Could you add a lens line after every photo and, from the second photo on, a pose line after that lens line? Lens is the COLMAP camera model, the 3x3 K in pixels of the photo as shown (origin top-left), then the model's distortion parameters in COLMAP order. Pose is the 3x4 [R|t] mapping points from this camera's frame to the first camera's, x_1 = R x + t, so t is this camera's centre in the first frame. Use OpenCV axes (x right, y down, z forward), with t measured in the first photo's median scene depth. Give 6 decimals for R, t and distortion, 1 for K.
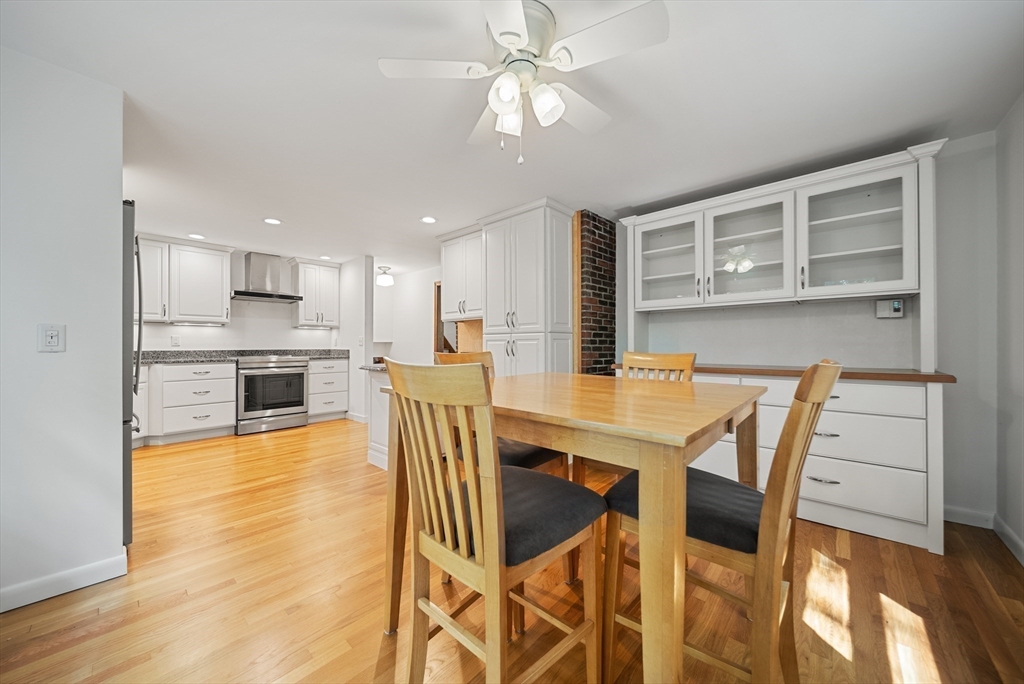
lens RADIAL K [[359.6, 0, 521.9], [0, 359.6, 345.9], [0, 0, 1]] dist [-0.002954, -0.000562]
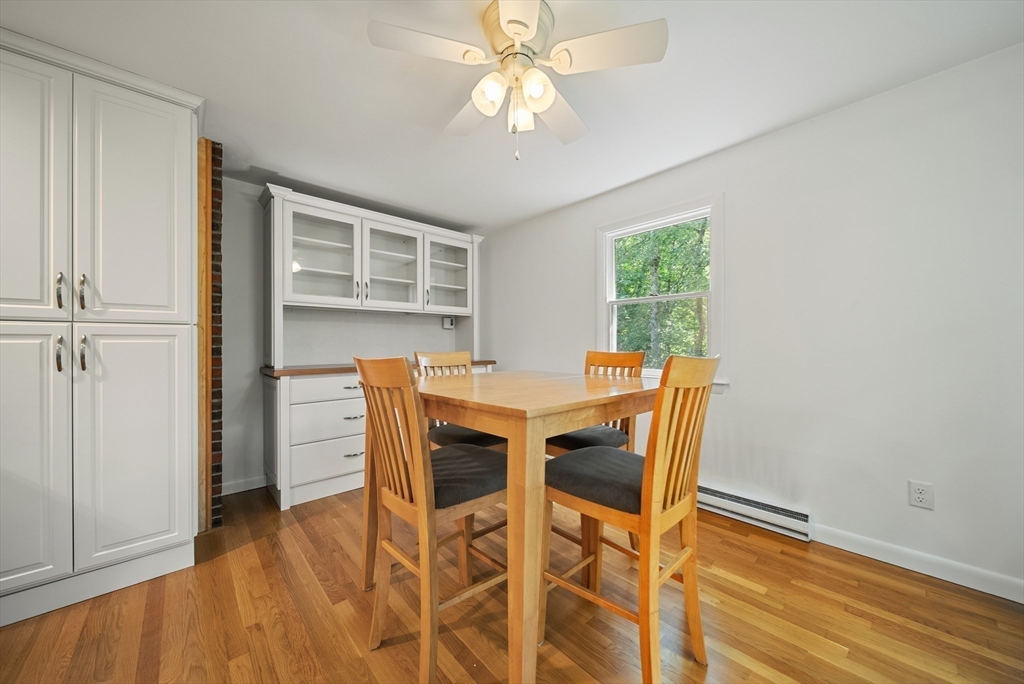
lens RADIAL K [[359.6, 0, 514.7], [0, 359.6, 347.3], [0, 0, 1]] dist [-0.002954, -0.000562]
pose [[0.094637, -0.007284, 0.995485, -0.502825], [0.006944, 0.999954, 0.006656, -0.000879], [-0.995488, 0.006282, 0.094683, 0.449825]]
